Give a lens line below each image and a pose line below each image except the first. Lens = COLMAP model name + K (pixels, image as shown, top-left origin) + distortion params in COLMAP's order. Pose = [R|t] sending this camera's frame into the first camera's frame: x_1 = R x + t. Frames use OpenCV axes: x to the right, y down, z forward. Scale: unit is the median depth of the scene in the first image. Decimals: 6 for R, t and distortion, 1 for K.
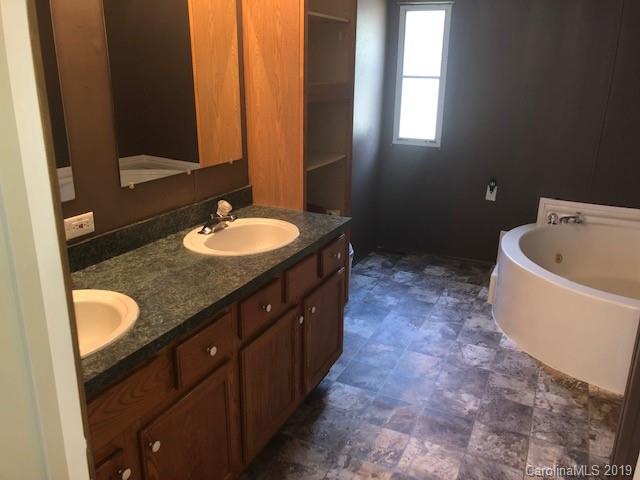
lens RADIAL K [[524.5, 0, 325.1], [0, 524.5, 235.8], [0, 0, 1]] dist [0.016938, -0.006725]
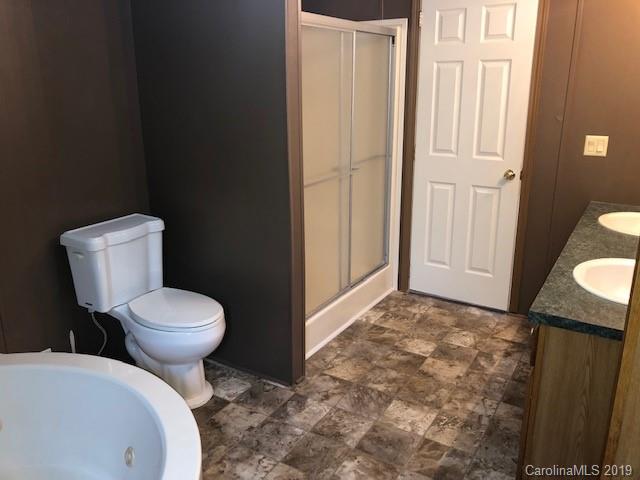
lens RADIAL K [[524.5, 0, 325.1], [0, 524.5, 235.8], [0, 0, 1]] dist [0.016938, -0.006725]
pose [[-0.994753, -0.040530, 0.093938, 0.265786], [0.018172, 0.833589, 0.552086, -0.516519], [-0.100681, 0.550896, -0.828479, 1.612279]]
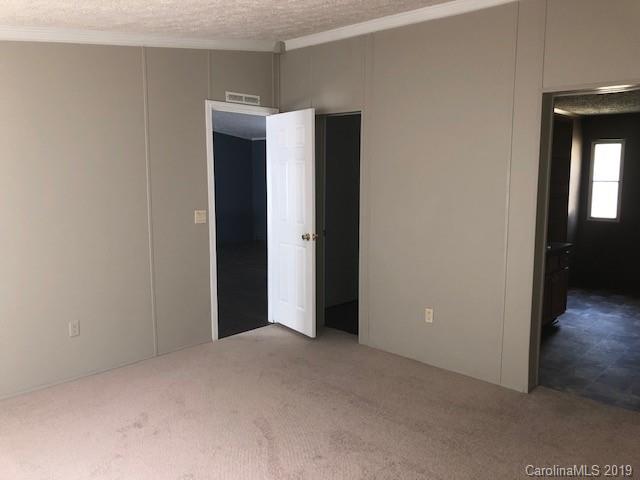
lens RADIAL K [[524.5, 0, 325.1], [0, 524.5, 235.8], [0, 0, 1]] dist [0.016938, -0.006725]
pose [[0.955185, 0.025956, -0.294870, -0.306212], [-0.080317, 0.981505, -0.173776, 0.416586], [0.284906, 0.189671, 0.939603, -1.426396]]
